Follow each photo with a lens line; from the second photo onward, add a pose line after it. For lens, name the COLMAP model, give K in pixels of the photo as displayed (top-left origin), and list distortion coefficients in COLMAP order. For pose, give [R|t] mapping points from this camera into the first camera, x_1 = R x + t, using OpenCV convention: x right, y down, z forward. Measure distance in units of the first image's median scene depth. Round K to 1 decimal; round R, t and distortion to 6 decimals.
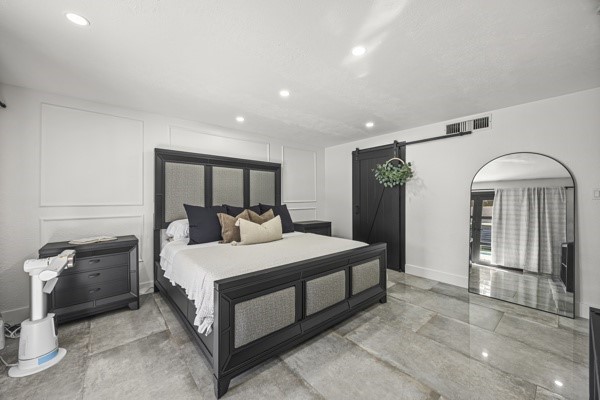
lens RADIAL K [[229.1, 0, 298.6], [0, 229.1, 200.3], [0, 0, 1]] dist [-0.000293, 0.000122]
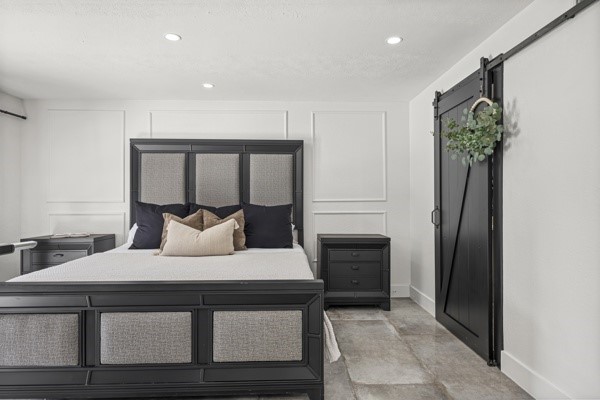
lens RADIAL K [[339.8, 0, 300.0], [0, 339.8, 200.0], [0, 0, 1]] dist [0.001548, 0.000234]
pose [[0.778414, 0.000169, -0.627752, 0.727931], [-0.003414, 0.999986, -0.003965, 0.013927], [0.627742, 0.005229, 0.778404, 0.376869]]
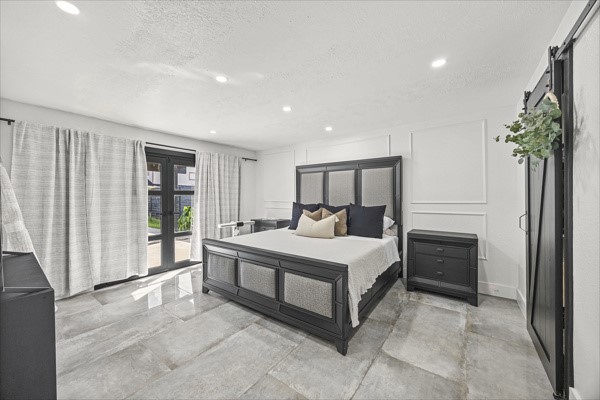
lens RADIAL K [[227.8, 0, 298.2], [0, 227.8, 197.0], [0, 0, 1]] dist [-0.001417, -0.000068]
pose [[0.221745, -0.001477, -0.975104, 0.911104], [-0.002104, 0.999996, -0.001993, -0.012477], [0.975102, 0.002494, 0.221741, 0.659955]]
